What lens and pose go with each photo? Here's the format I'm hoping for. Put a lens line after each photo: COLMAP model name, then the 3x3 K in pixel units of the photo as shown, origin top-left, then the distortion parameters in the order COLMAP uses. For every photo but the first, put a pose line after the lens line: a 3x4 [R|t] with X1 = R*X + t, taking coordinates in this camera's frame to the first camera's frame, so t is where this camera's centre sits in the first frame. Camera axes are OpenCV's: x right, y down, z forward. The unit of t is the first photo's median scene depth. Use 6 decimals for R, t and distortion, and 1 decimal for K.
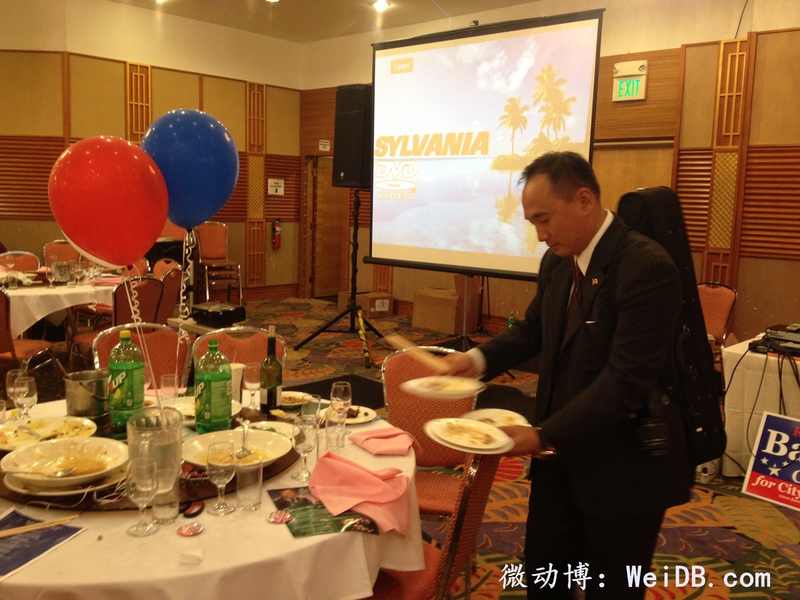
lens RADIAL K [[784.2, 0, 417.4], [0, 784.2, 309.0], [0, 0, 1]] dist [0.038507, 0.000000]
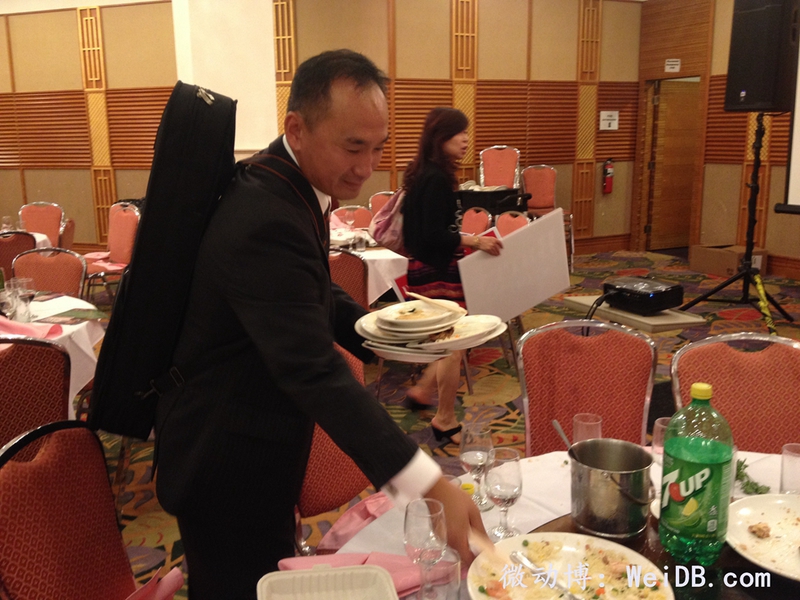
lens RADIAL K [[784.2, 0, 388.0], [0, 784.2, 303.3], [0, 0, 1]] dist [0.038507, 0.000000]
pose [[0.932876, 0.028808, -0.359044, -0.131545], [-0.005017, 0.997739, 0.067019, -0.019872], [0.360163, -0.060719, 0.930911, 0.153944]]
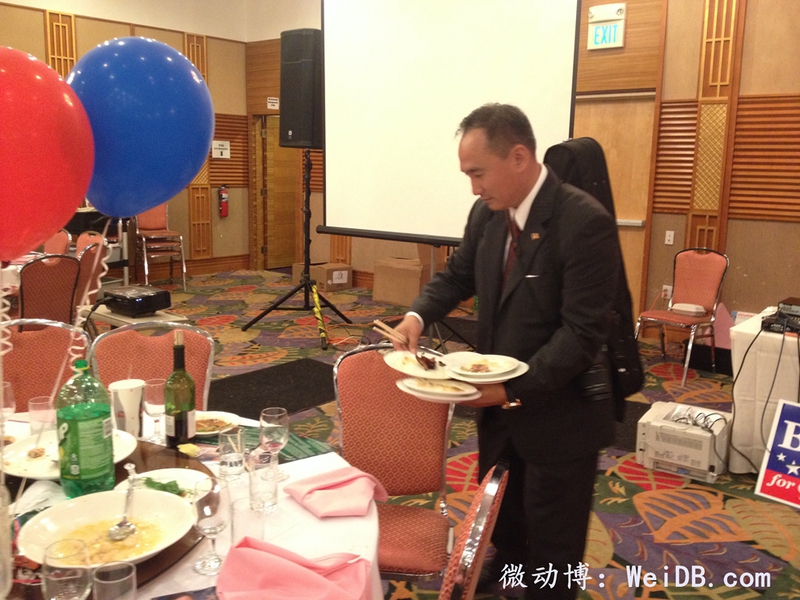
lens RADIAL K [[784.2, 0, 410.8], [0, 784.2, 306.3], [0, 0, 1]] dist [0.038507, 0.000000]
pose [[0.998996, -0.019880, 0.040143, 0.000936], [0.018187, 0.998947, 0.042116, -0.010216], [-0.040938, -0.041343, 0.998306, 0.094067]]
